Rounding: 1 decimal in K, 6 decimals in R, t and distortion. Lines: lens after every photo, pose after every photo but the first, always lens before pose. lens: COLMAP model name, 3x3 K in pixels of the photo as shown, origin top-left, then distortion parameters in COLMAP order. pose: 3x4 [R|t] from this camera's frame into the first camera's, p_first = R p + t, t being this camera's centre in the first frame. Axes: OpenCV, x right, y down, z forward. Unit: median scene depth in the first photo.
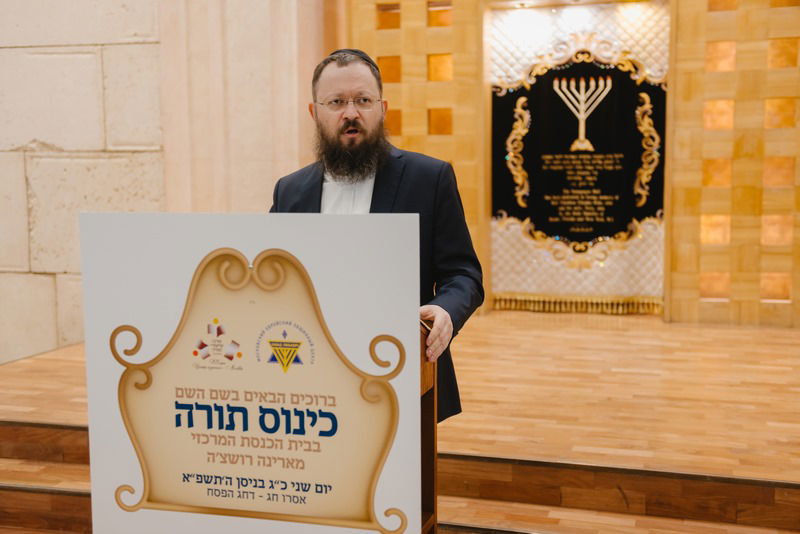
lens RADIAL K [[993.5, 0, 396.8], [0, 993.5, 268.7], [0, 0, 1]] dist [0.102271, 0.000000]
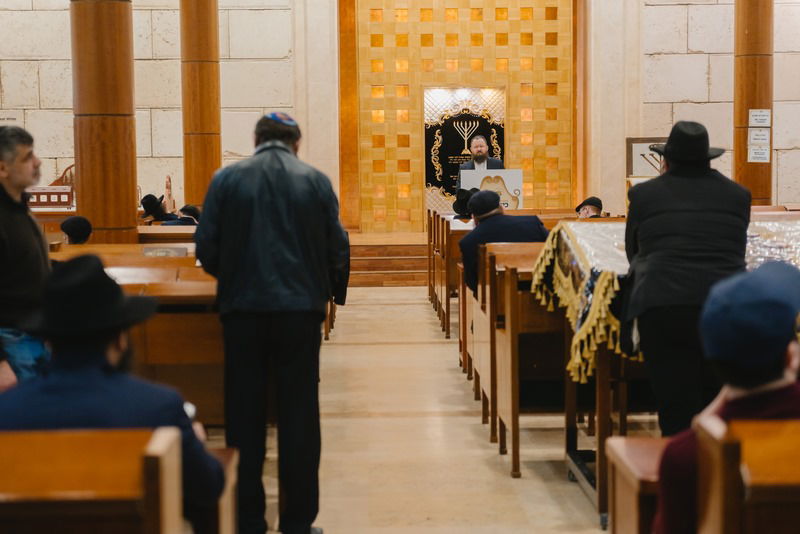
lens RADIAL K [[1551.8, 0, 401.2], [0, 1551.8, 268.2], [0, 0, 1]] dist [0.158286, 0.000000]
pose [[0.949497, -0.025495, 0.312740, -1.017265], [0.036329, 0.998923, -0.028865, 0.221336], [-0.311667, 0.038768, 0.949400, -2.157158]]
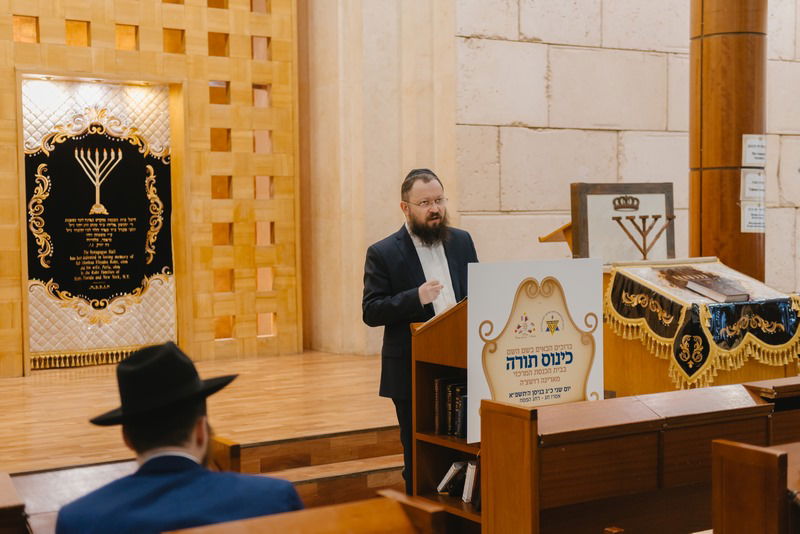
lens RADIAL K [[1258.0, 0, 404.9], [0, 1258.0, 266.7], [0, 0, 1]] dist [0.178490, 0.000000]
pose [[0.640129, -0.032995, 0.767558, -0.678366], [0.081724, 0.996333, -0.025327, 0.000457], [-0.763908, 0.078941, 0.640479, -0.137701]]
